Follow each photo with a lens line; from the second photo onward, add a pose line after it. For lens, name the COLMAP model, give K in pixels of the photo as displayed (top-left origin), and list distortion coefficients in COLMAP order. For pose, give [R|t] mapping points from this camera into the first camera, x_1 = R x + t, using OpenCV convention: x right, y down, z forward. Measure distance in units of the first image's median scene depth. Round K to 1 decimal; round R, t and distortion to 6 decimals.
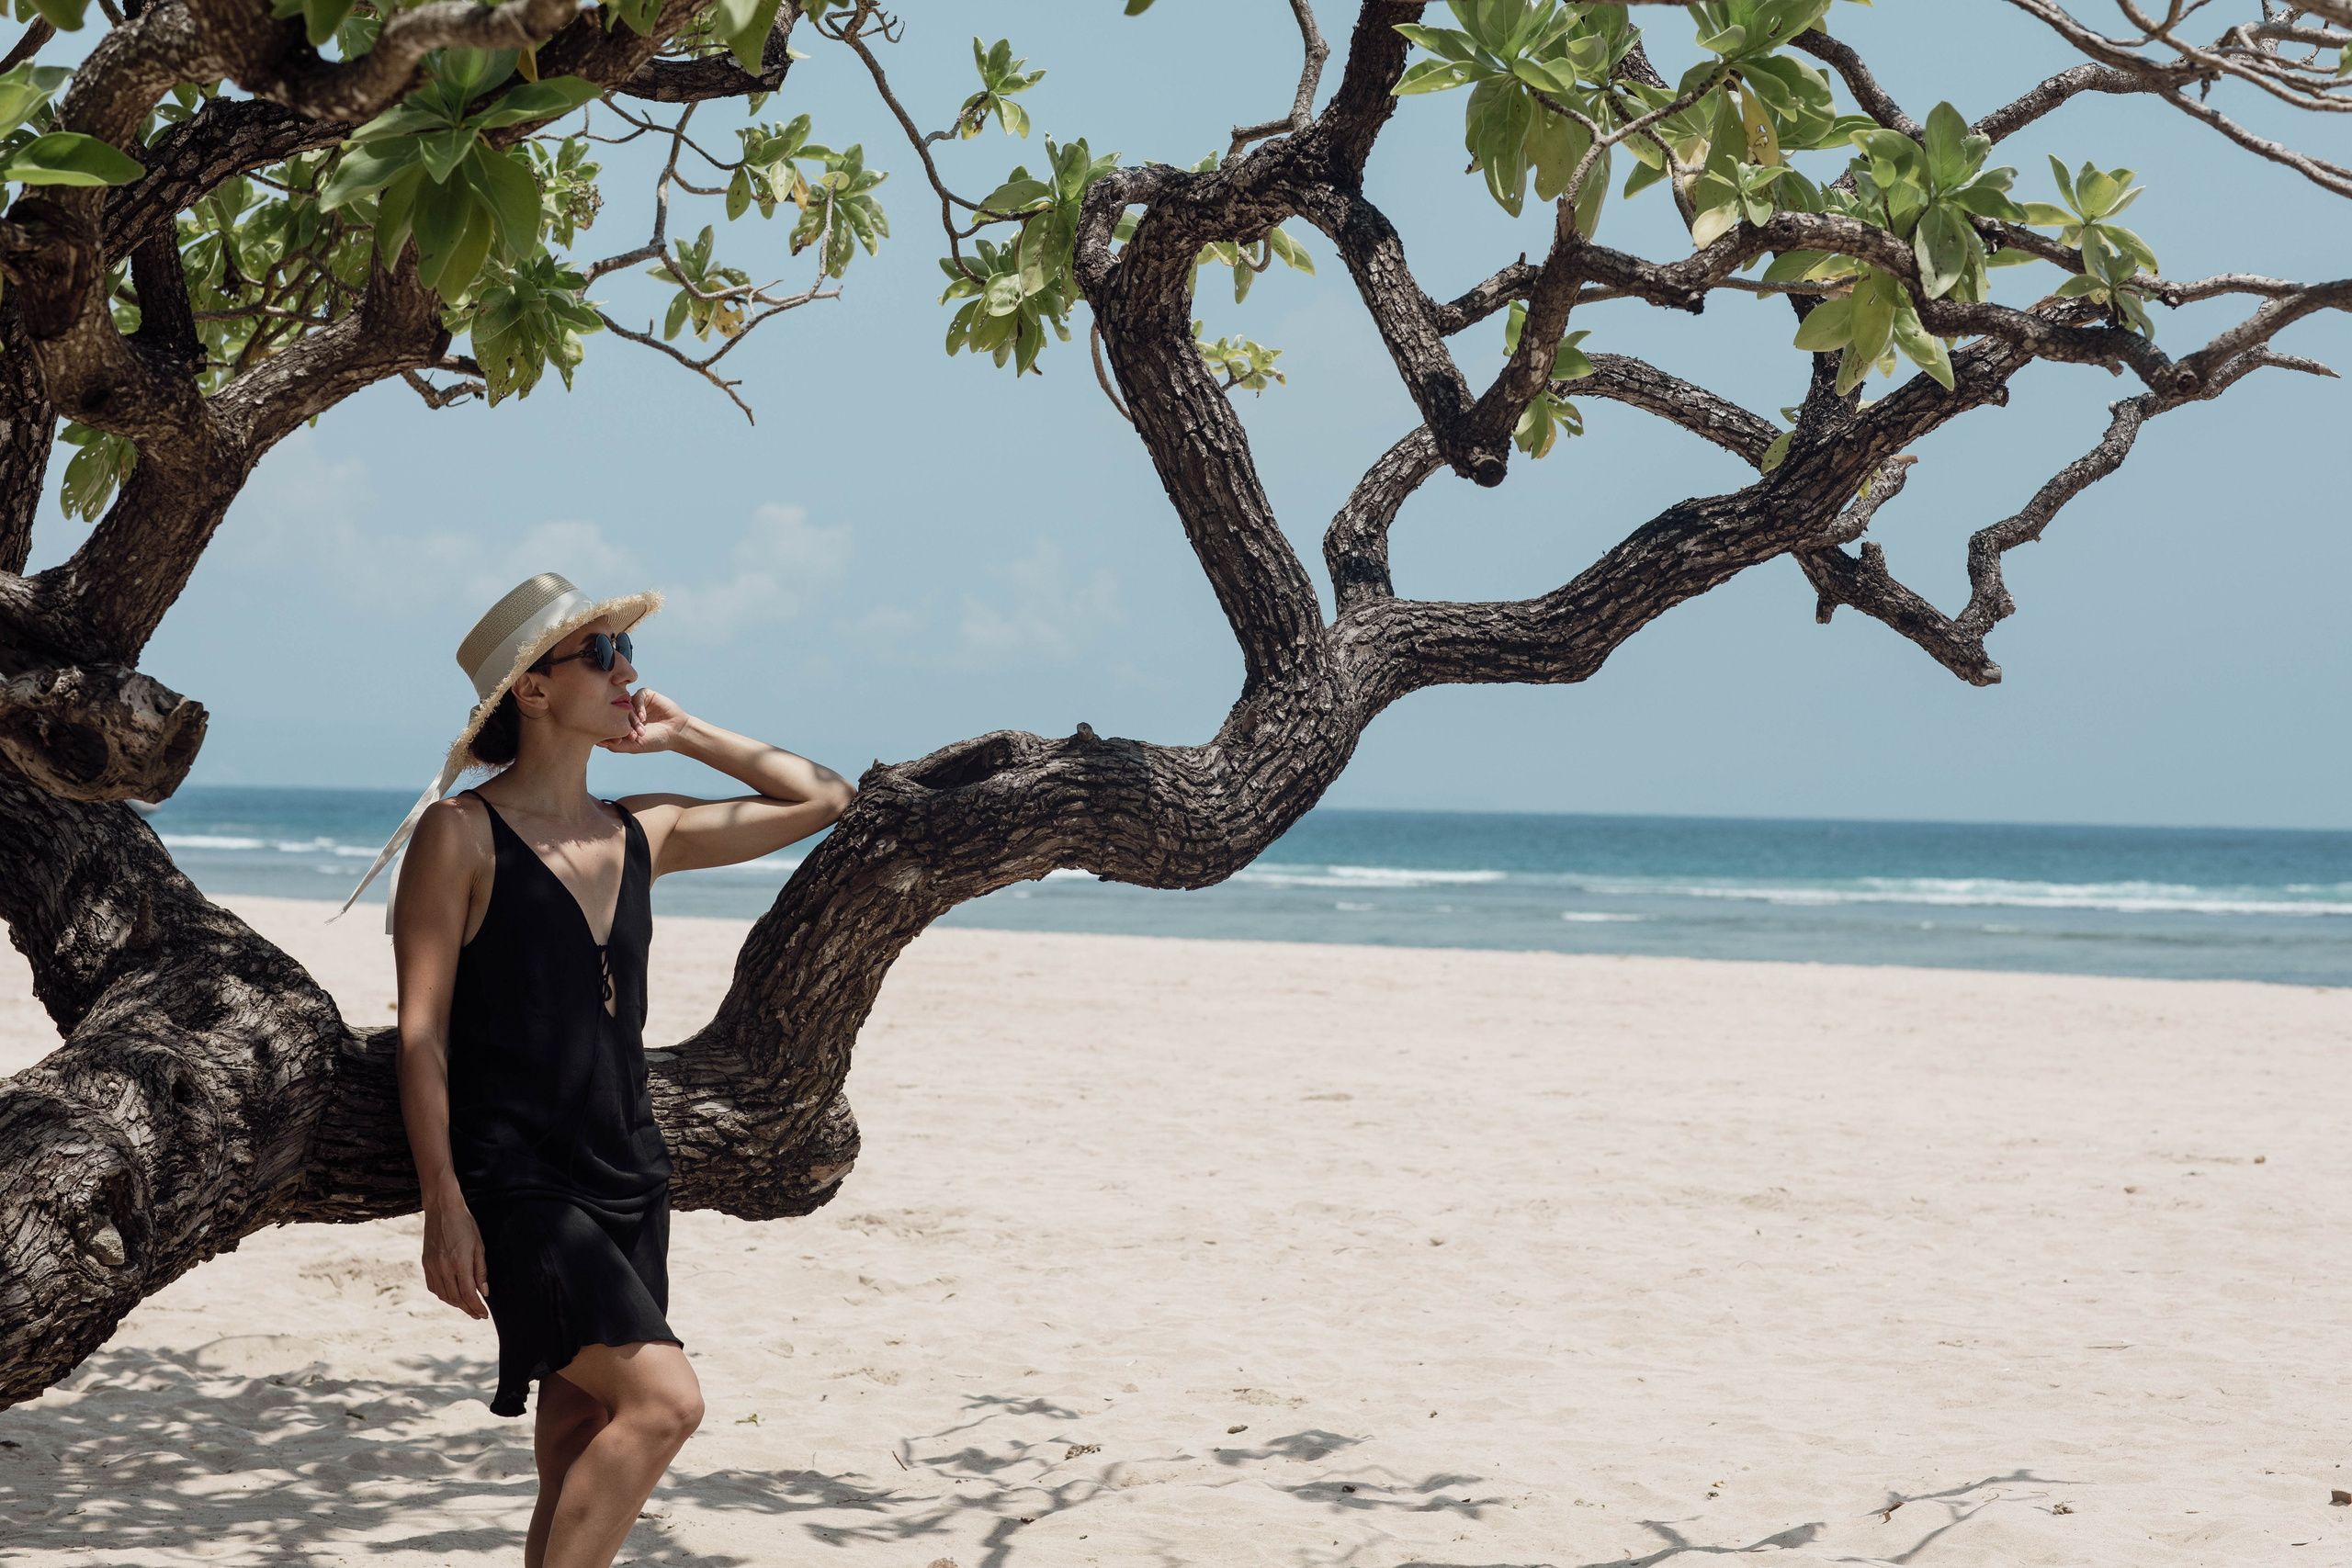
lens RADIAL K [[5495.8, 0, 1176.0], [0, 5495.8, 784.0], [0, 0, 1]] dist [-0.098268, -0.739117]
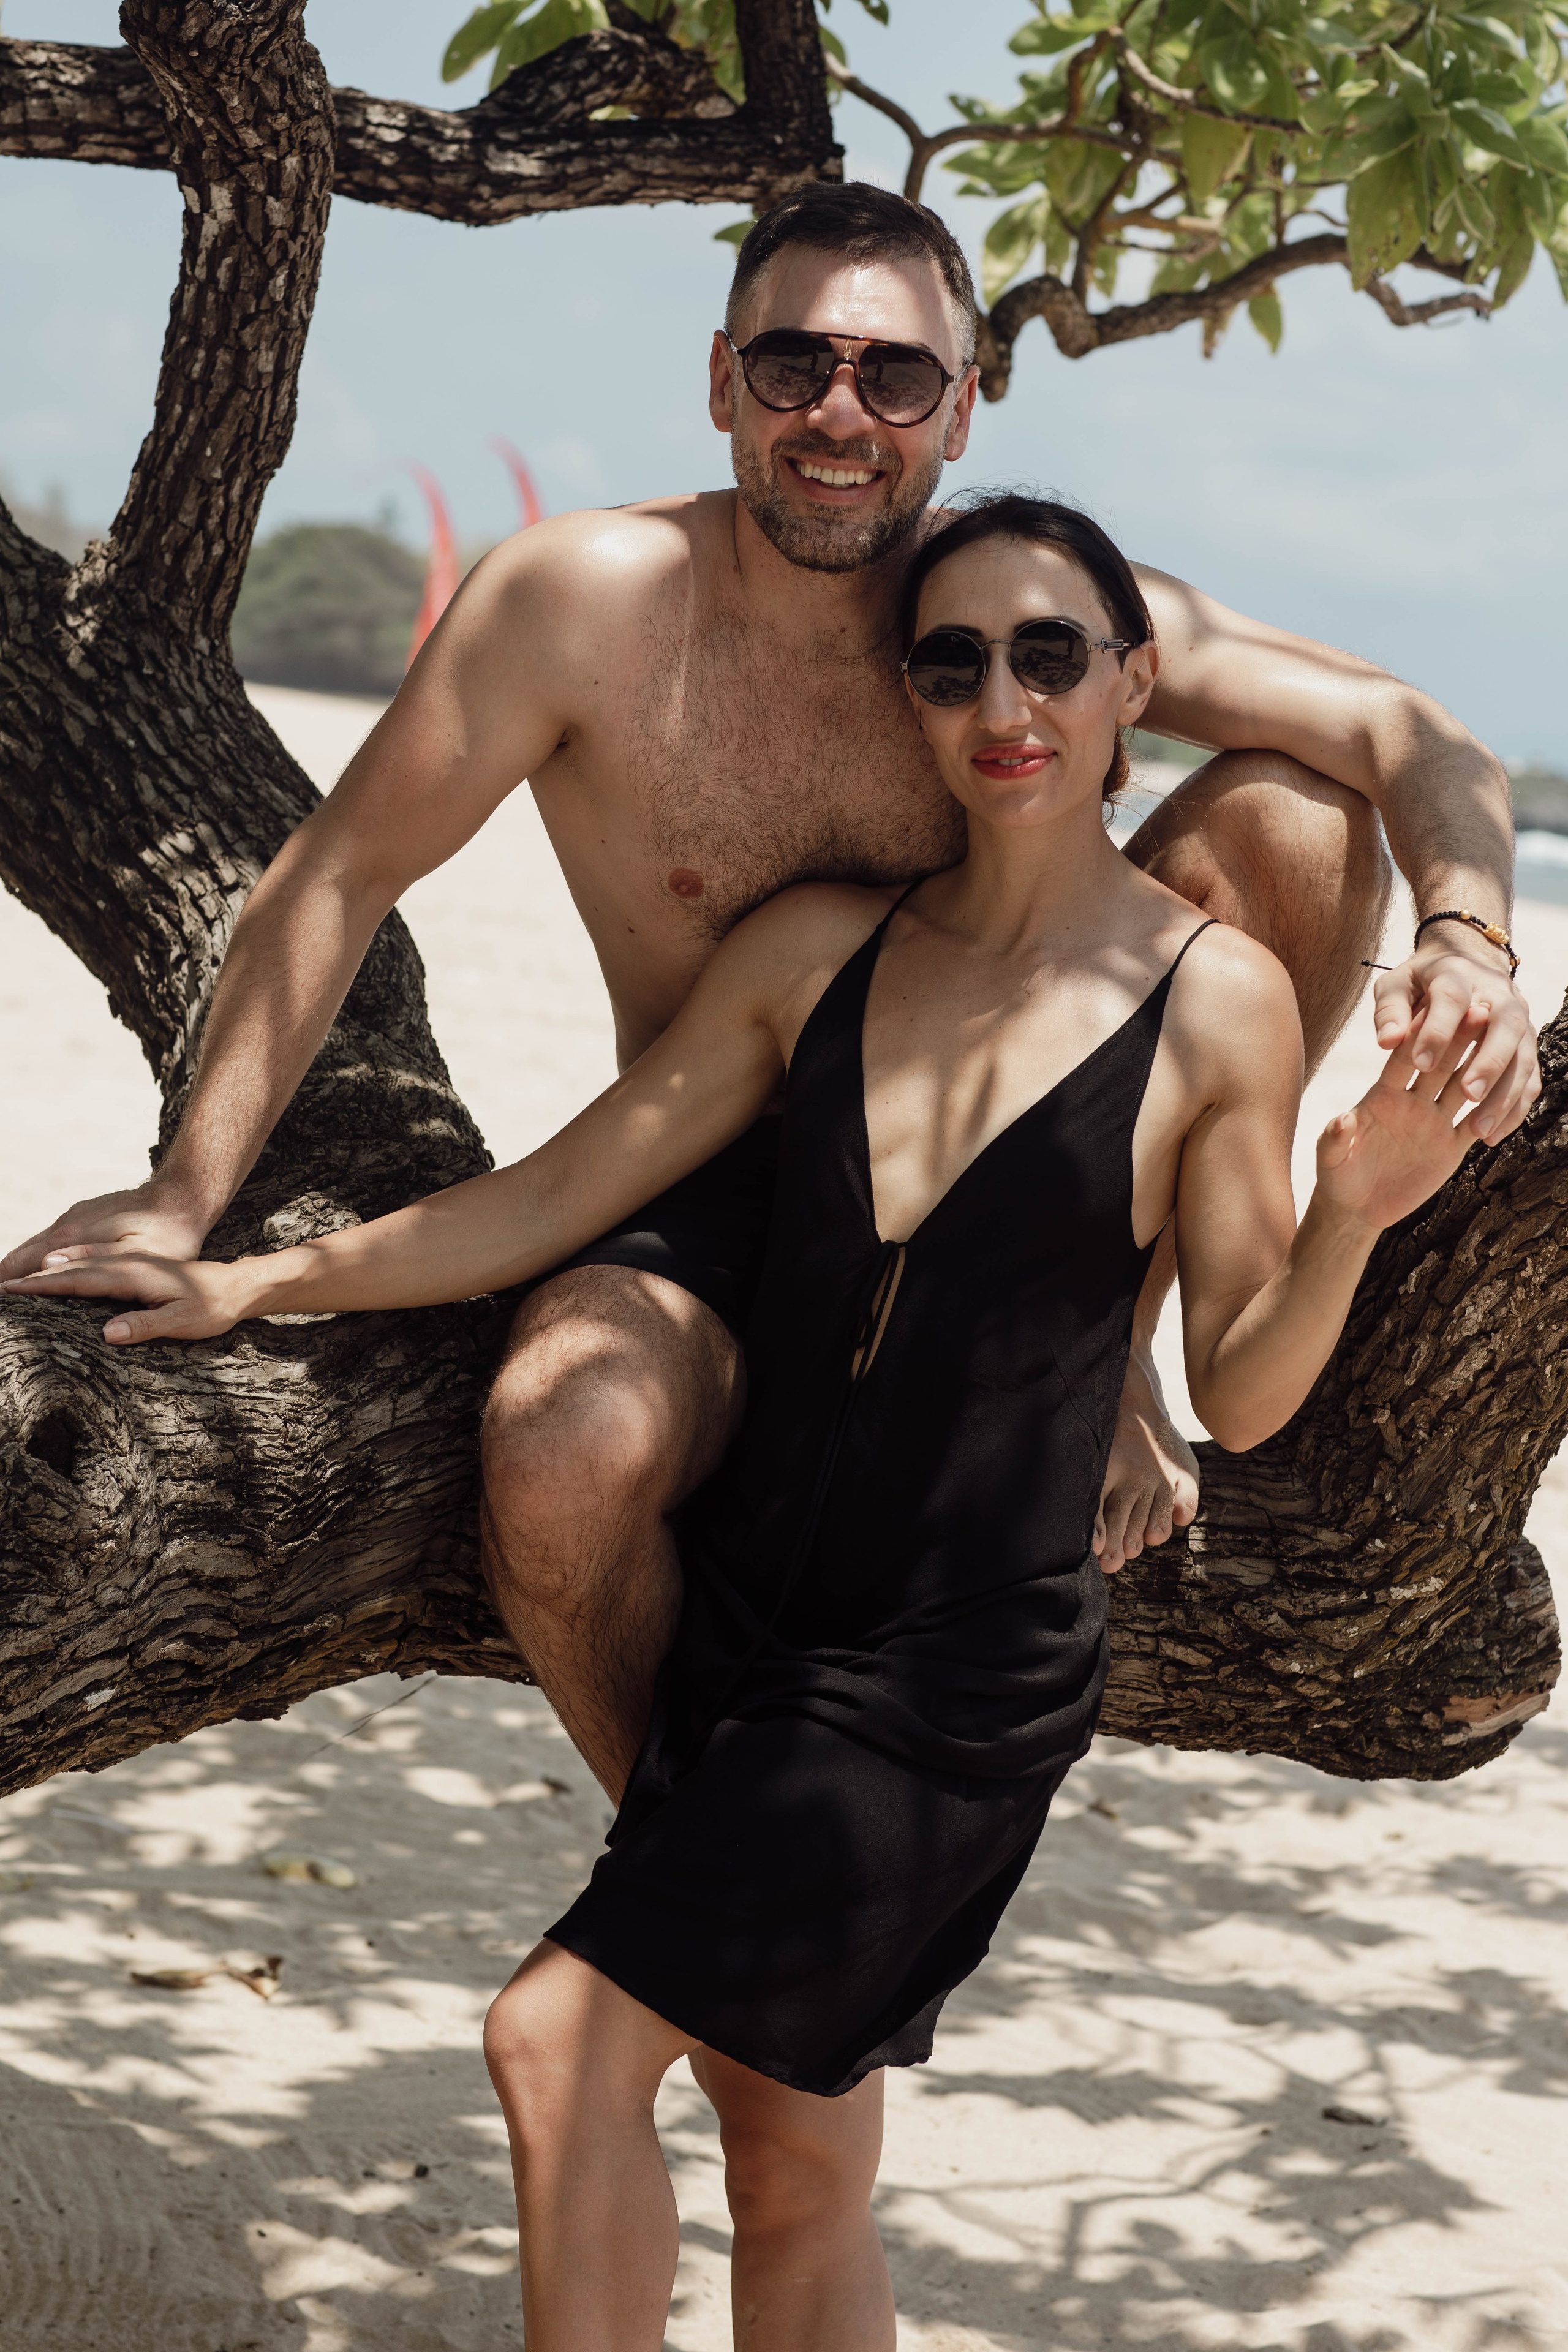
lens RADIAL K [[5496.4, 0, 784.0], [0, 5496.4, 1176.0], [0, 0, 1]] dist [-0.098268, -0.739117]
pose [[0.920832, 0.130870, -0.367344, 0.064606], [-0.109905, 0.990914, 0.077522, -0.015023], [0.374151, -0.031012, 0.926849, 0.497516]]
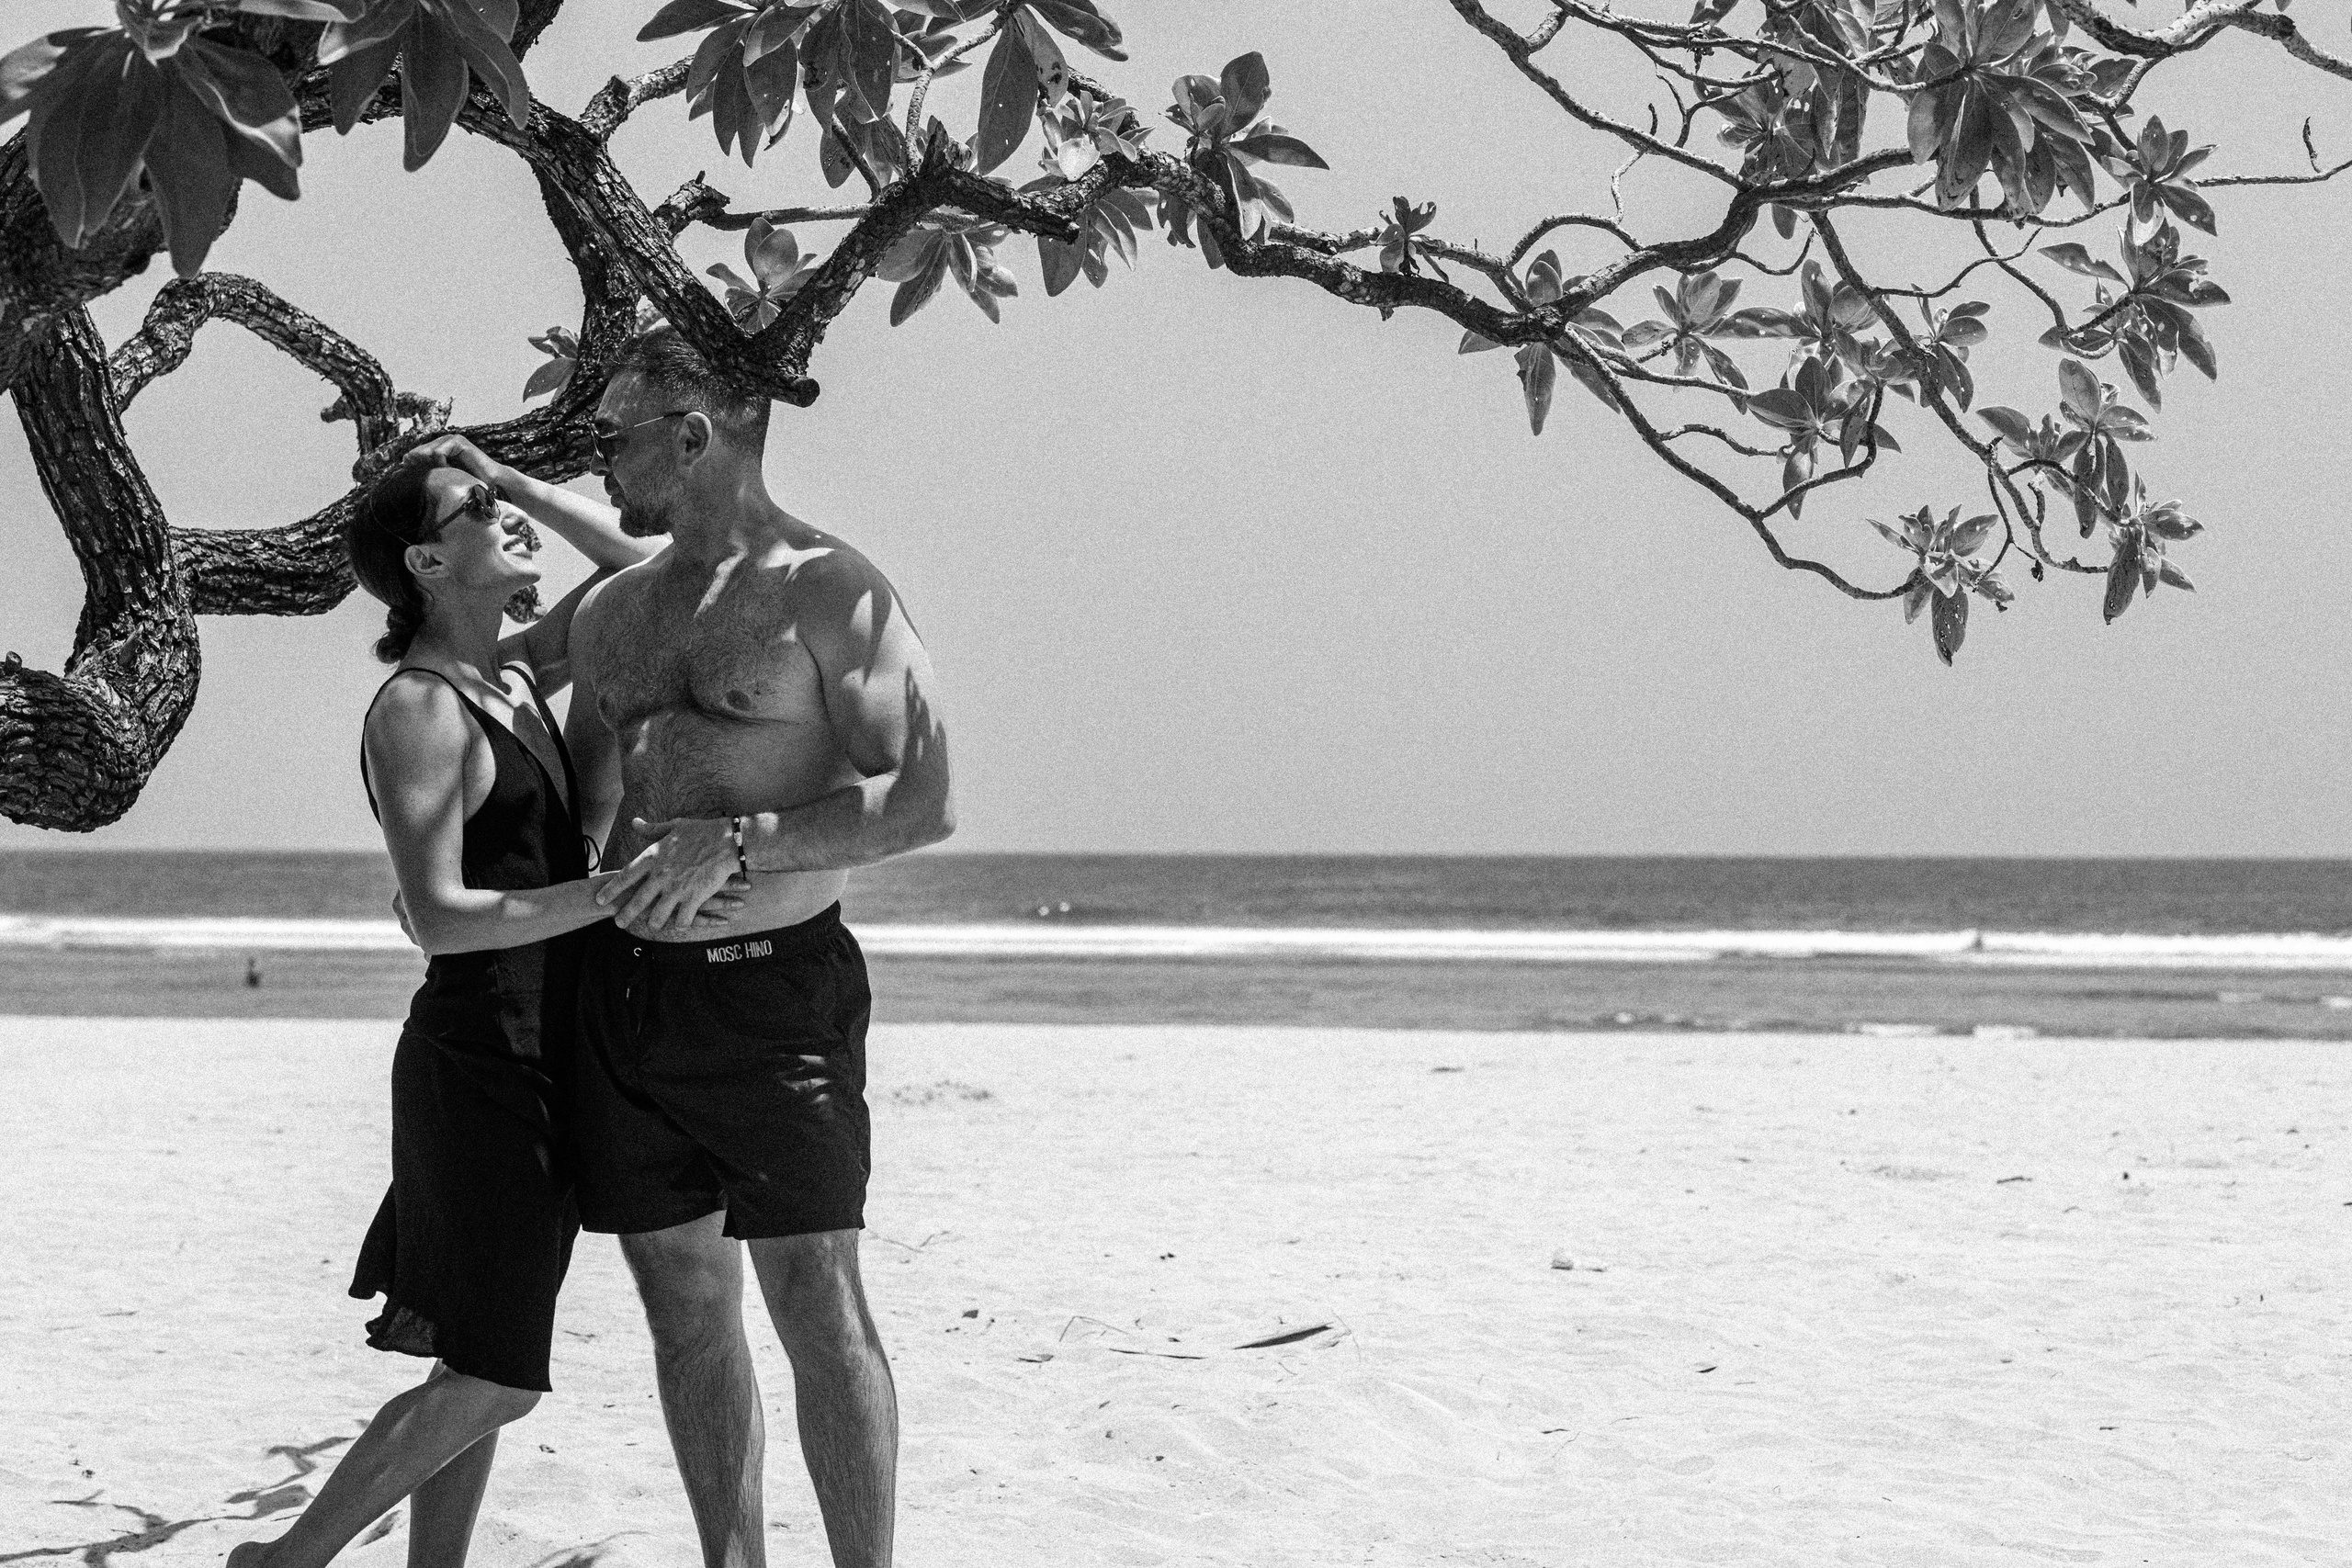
lens RADIAL K [[5744.0, 0, 1176.0], [0, 5744.0, 784.0], [0, 0, 1]] dist [-0.100183, -0.425677]
pose [[0.772769, -0.011108, 0.634590, -0.469566], [0.010404, 0.999934, 0.004834, 0.008355], [-0.634602, 0.002867, 0.772834, 0.132546]]
